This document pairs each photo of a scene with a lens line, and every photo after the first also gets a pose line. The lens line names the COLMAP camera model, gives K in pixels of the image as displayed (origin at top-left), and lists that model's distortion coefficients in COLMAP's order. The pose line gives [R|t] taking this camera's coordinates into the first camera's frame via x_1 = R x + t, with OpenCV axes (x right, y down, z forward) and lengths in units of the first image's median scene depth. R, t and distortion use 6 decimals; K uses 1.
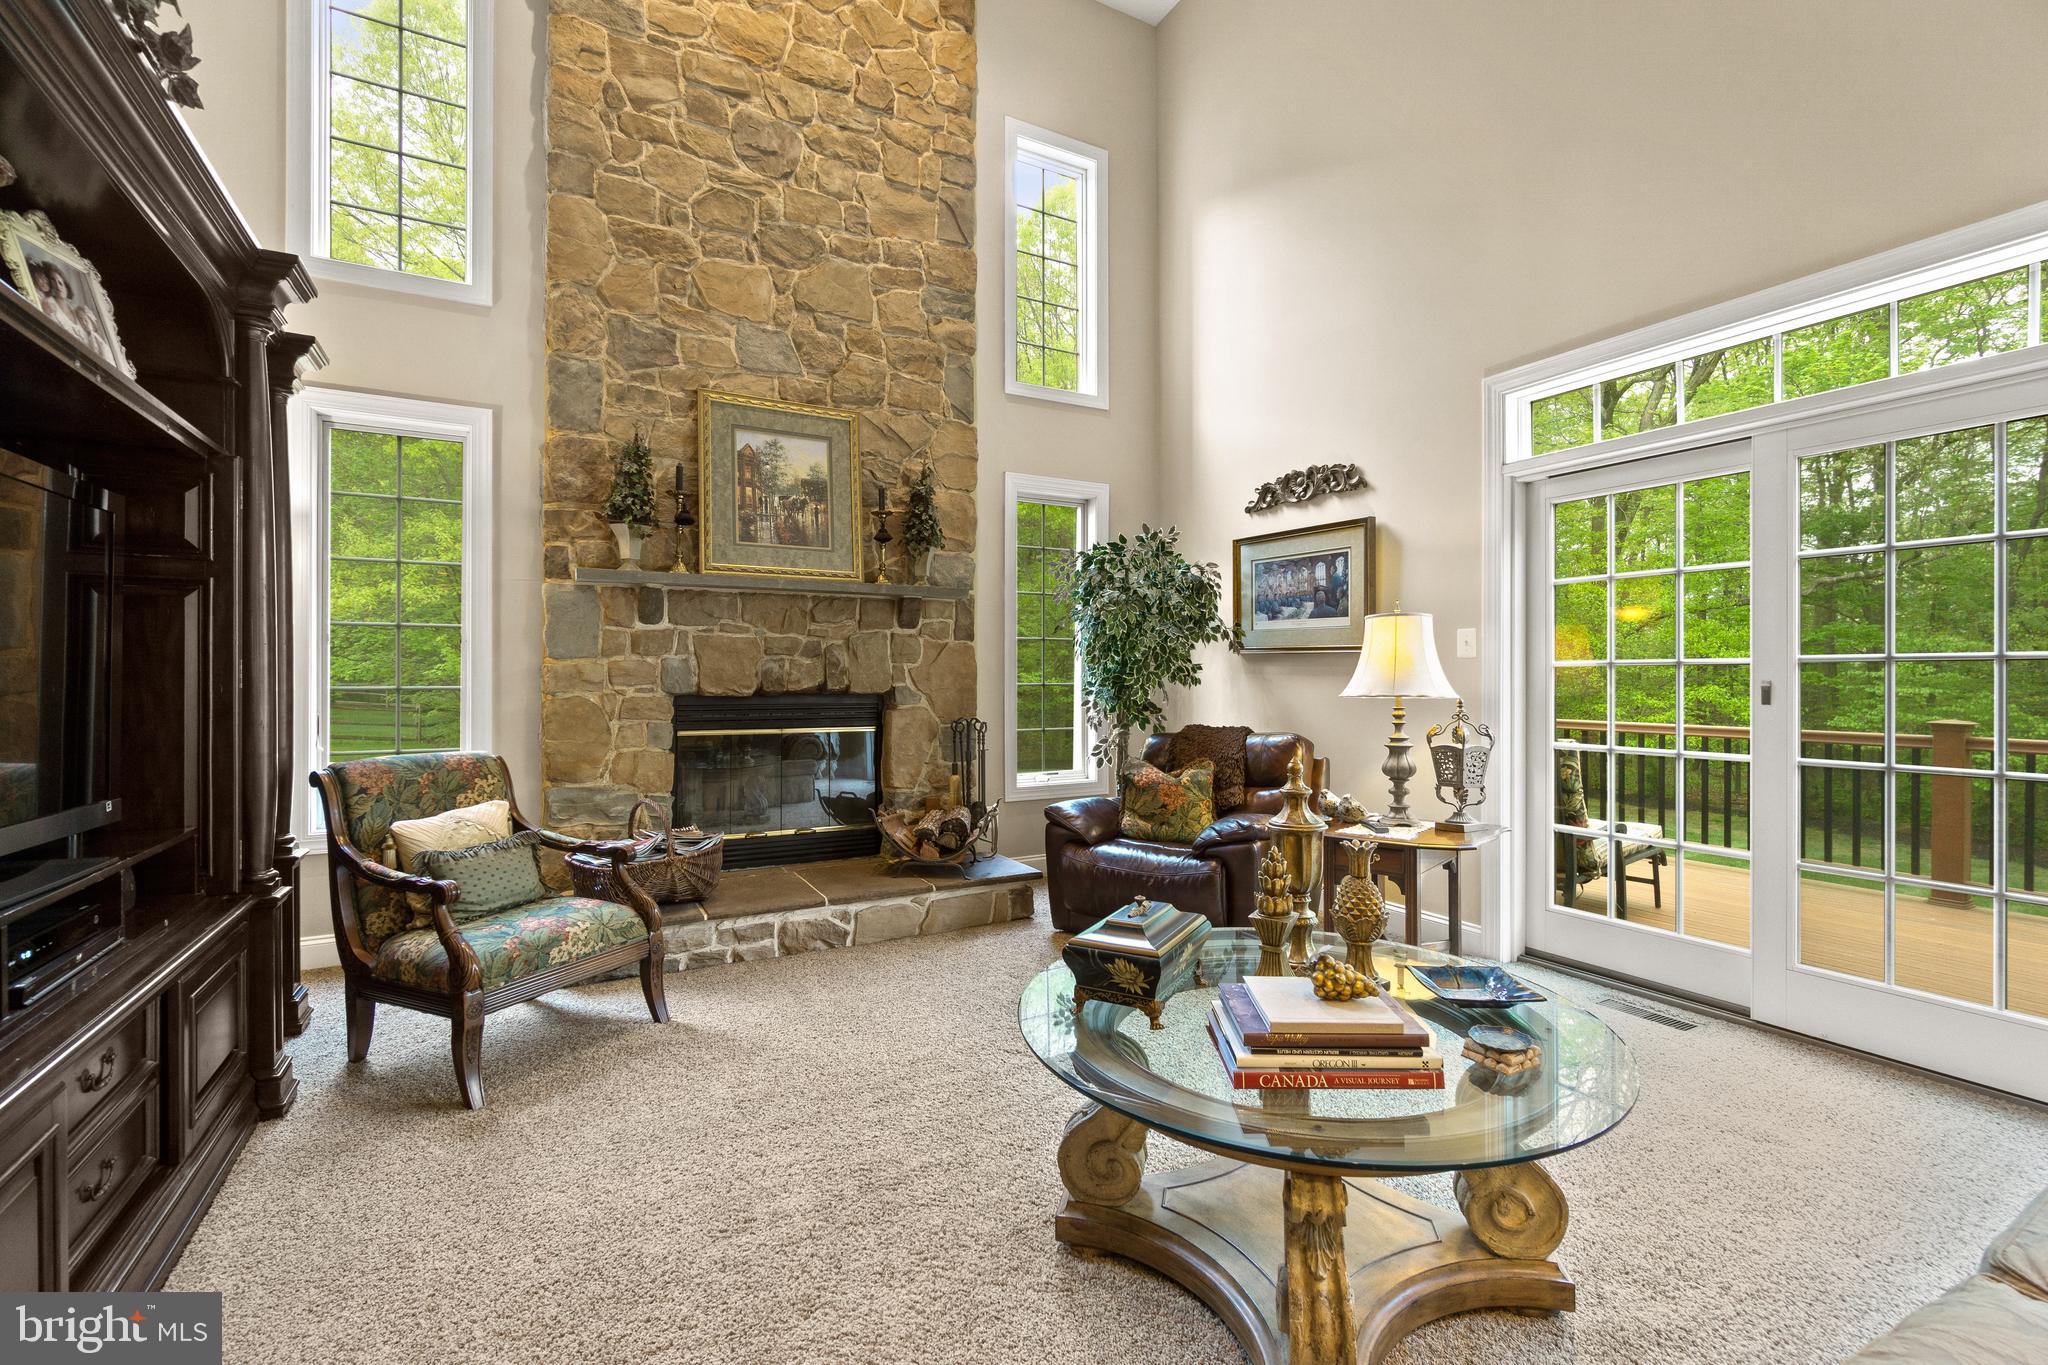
lens RADIAL K [[894.7, 0, 1028.0], [0, 894.7, 673.4], [0, 0, 1]] dist [-0.003303, 0.000781]
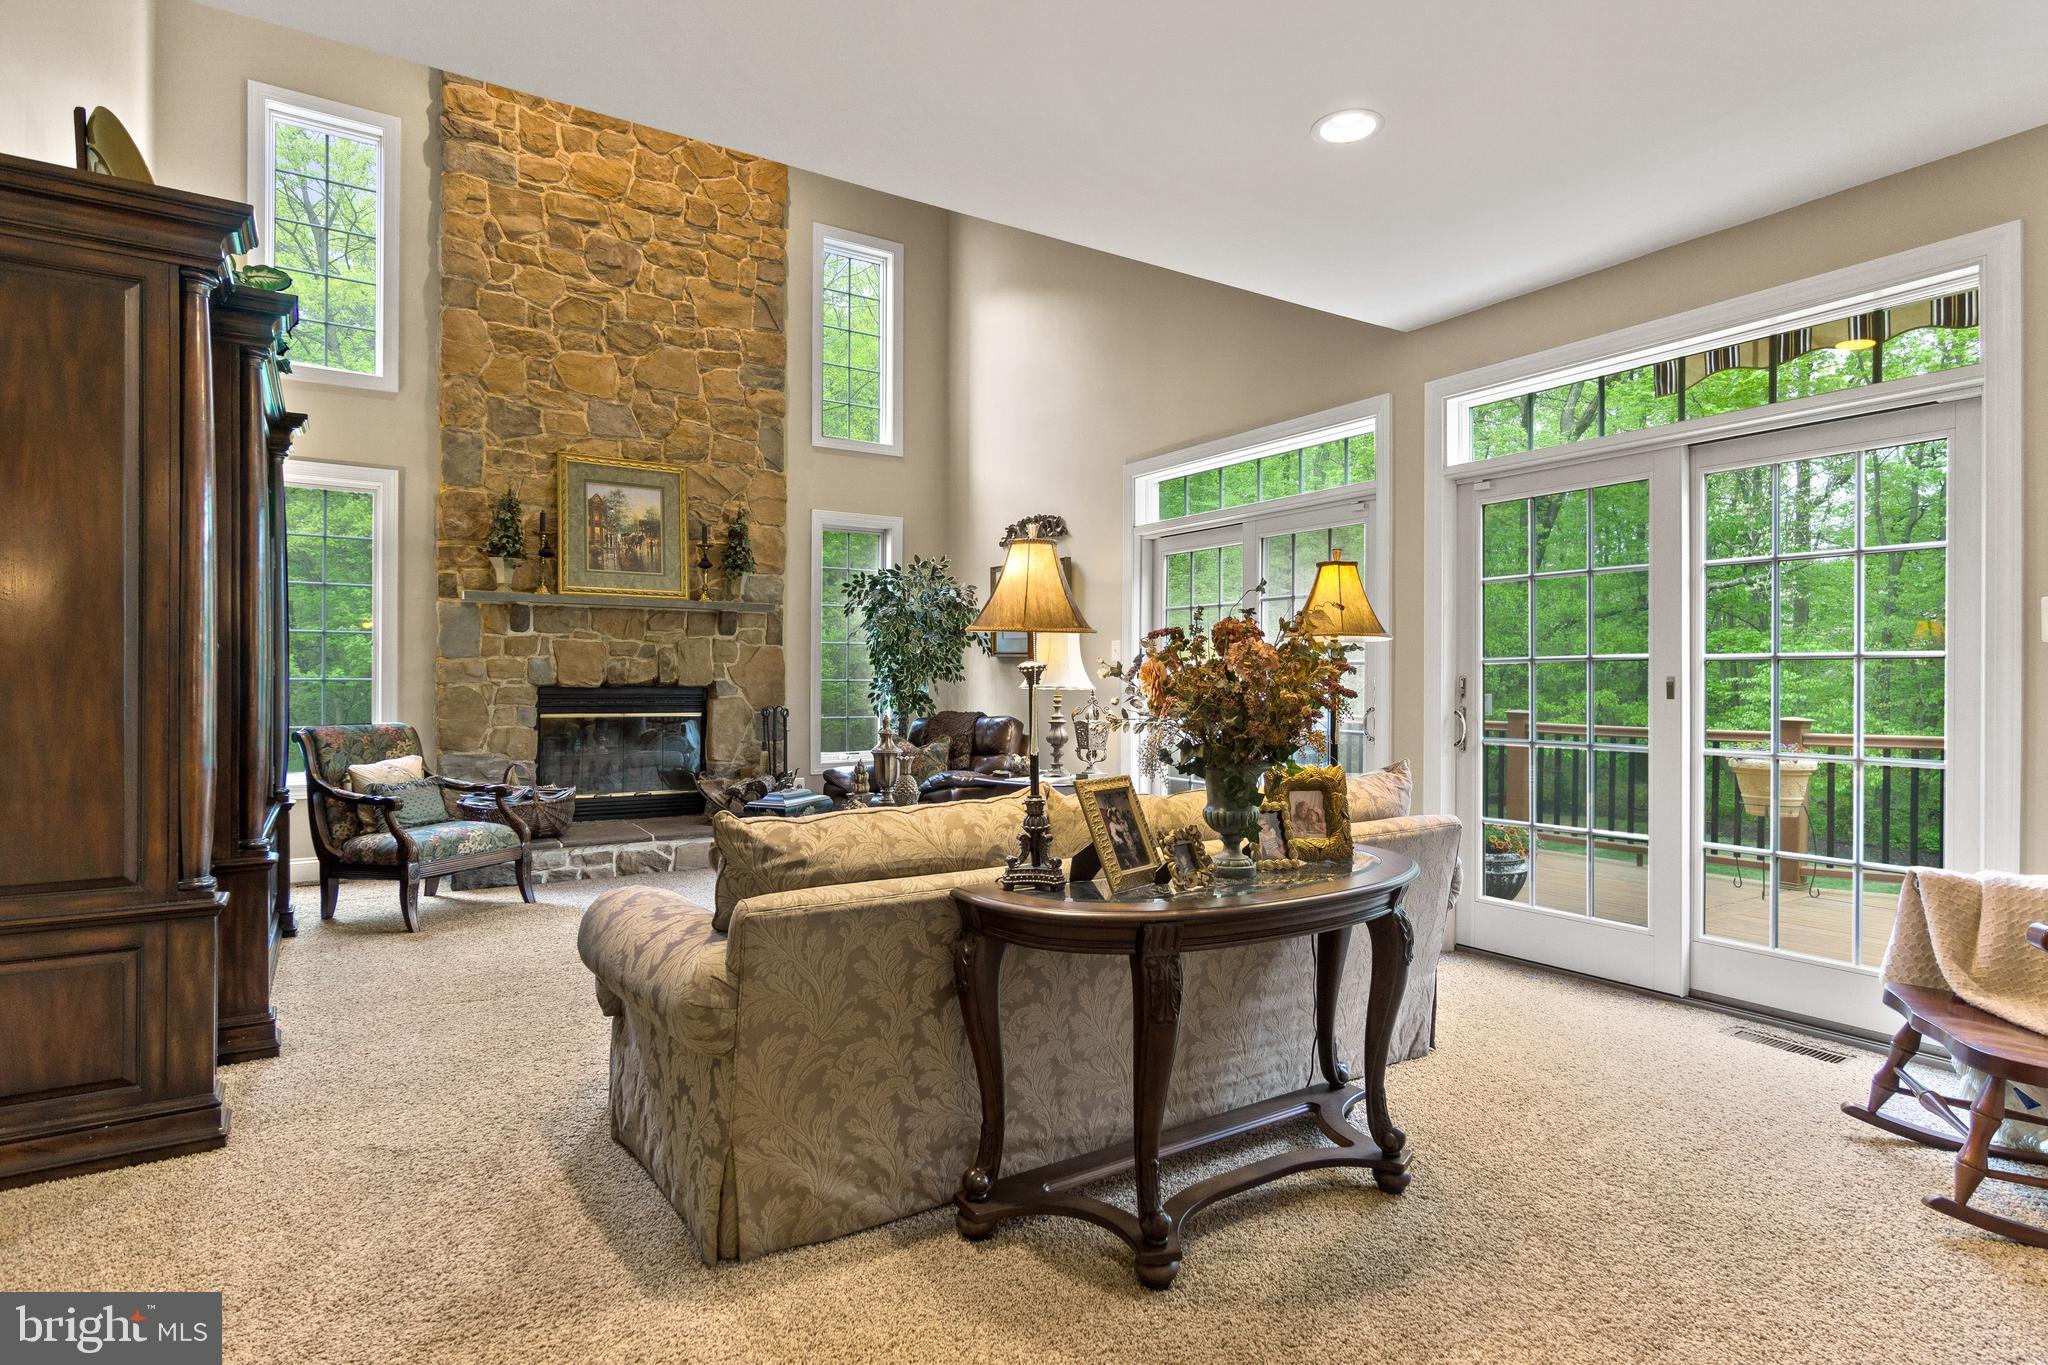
lens RADIAL K [[1053.0, 0, 1033.2], [0, 1053.0, 677.5], [0, 0, 1]] dist [-0.001577, -0.000005]
pose [[0.997482, 0.004751, 0.070766, 0.210989], [-0.004892, 0.999986, 0.001813, 0.005062], [-0.070756, -0.002154, 0.997491, -0.567834]]
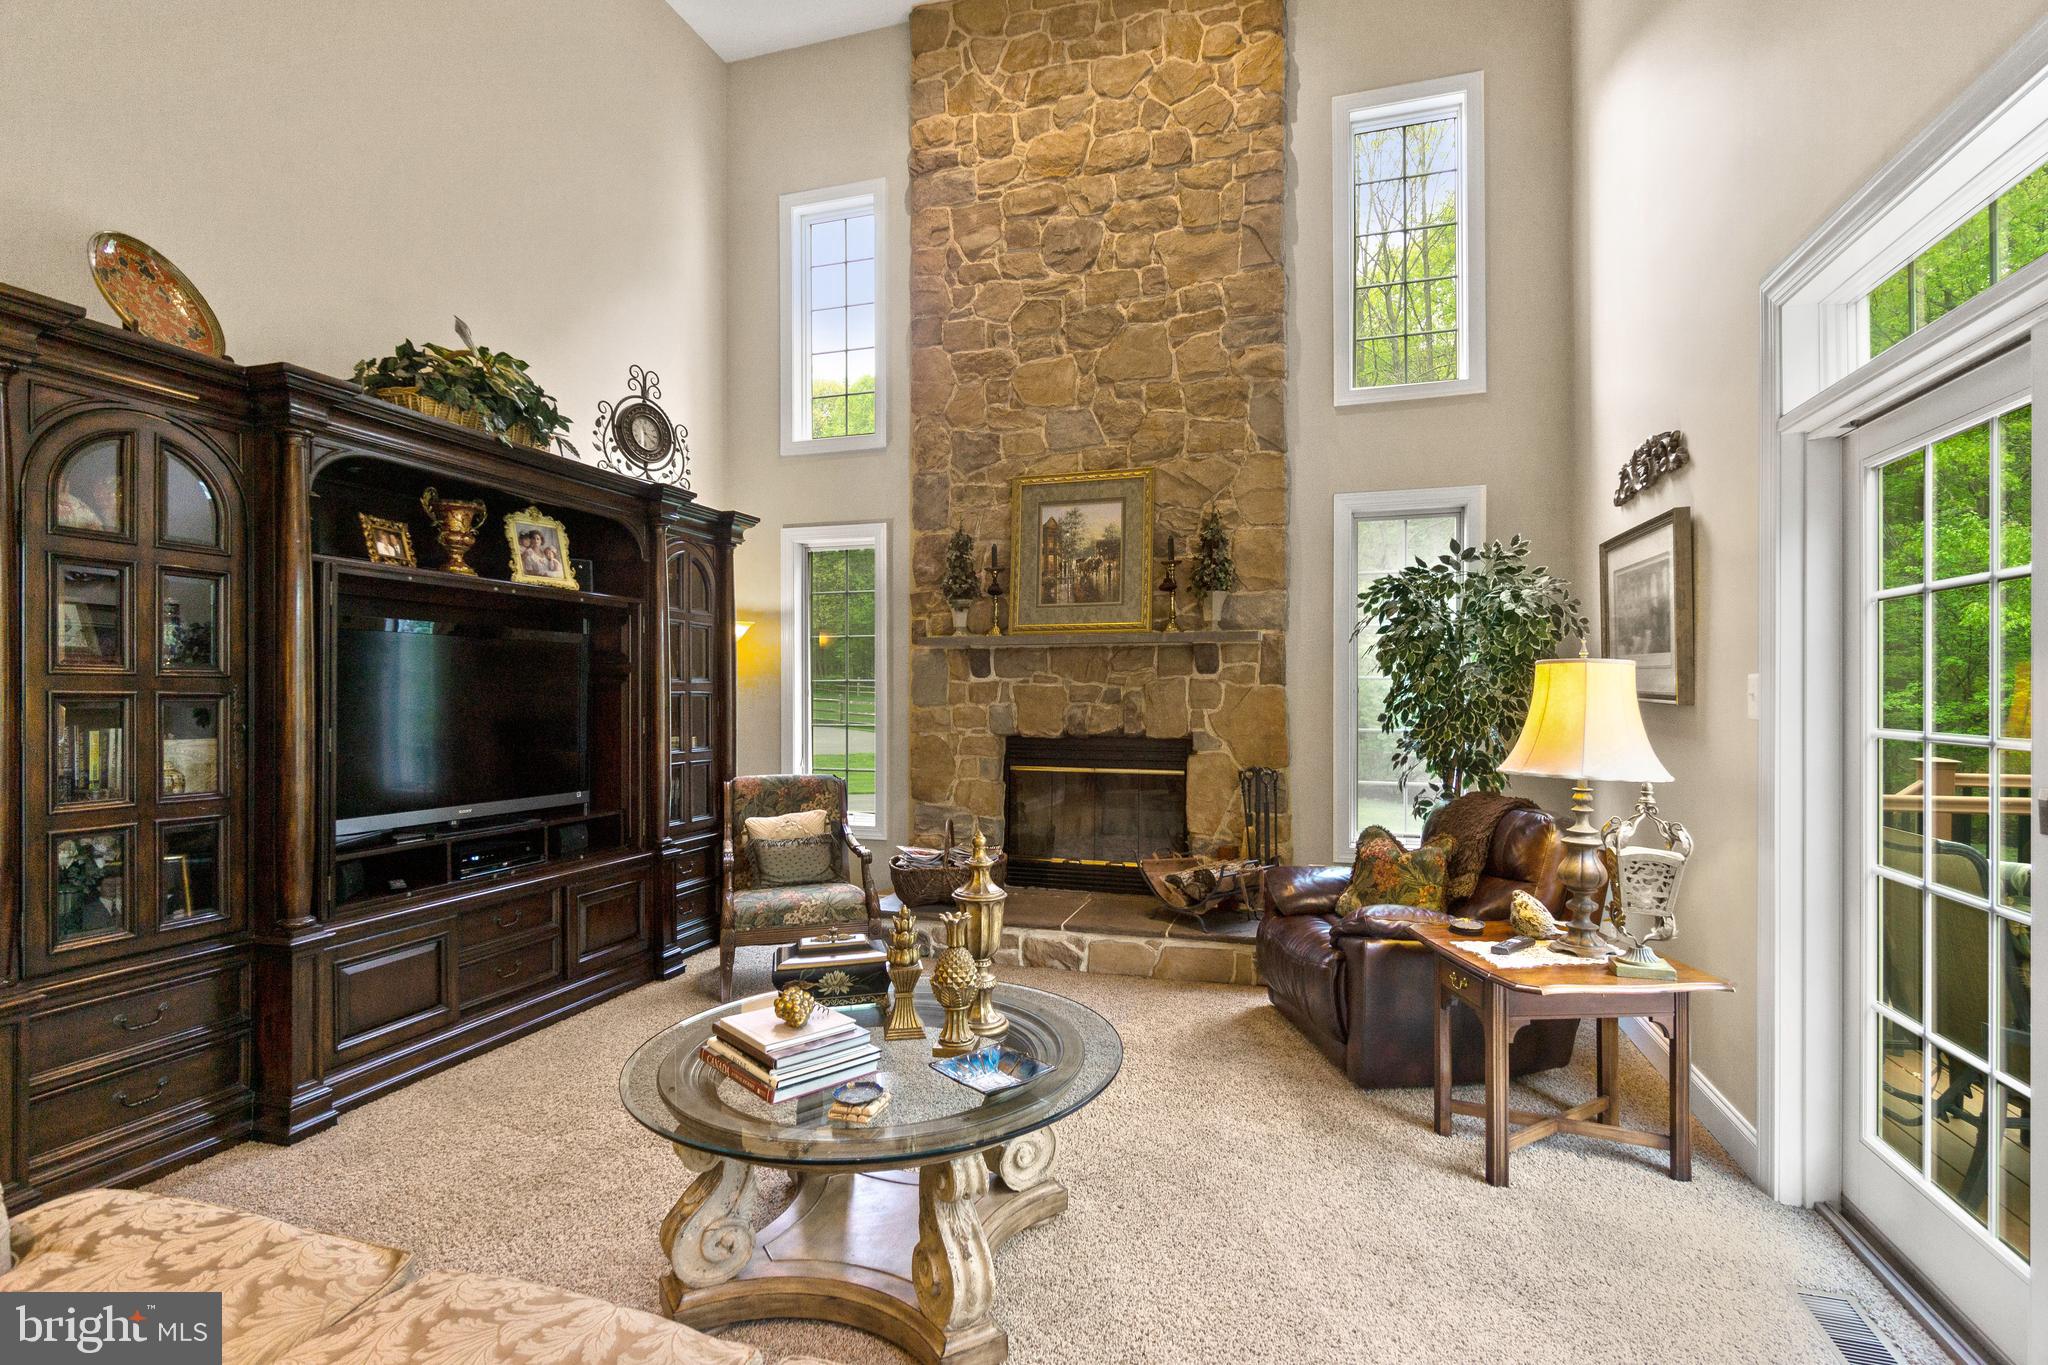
lens RADIAL K [[985.1, 0, 1010.5], [0, 985.1, 693.1], [0, 0, 1]] dist [-0.003352, -0.000429]
pose [[0.682982, -0.000435, -0.730435, 0.560172], [0.004127, 0.999986, 0.003263, -0.036219], [0.730424, -0.005243, 0.682974, 0.102308]]
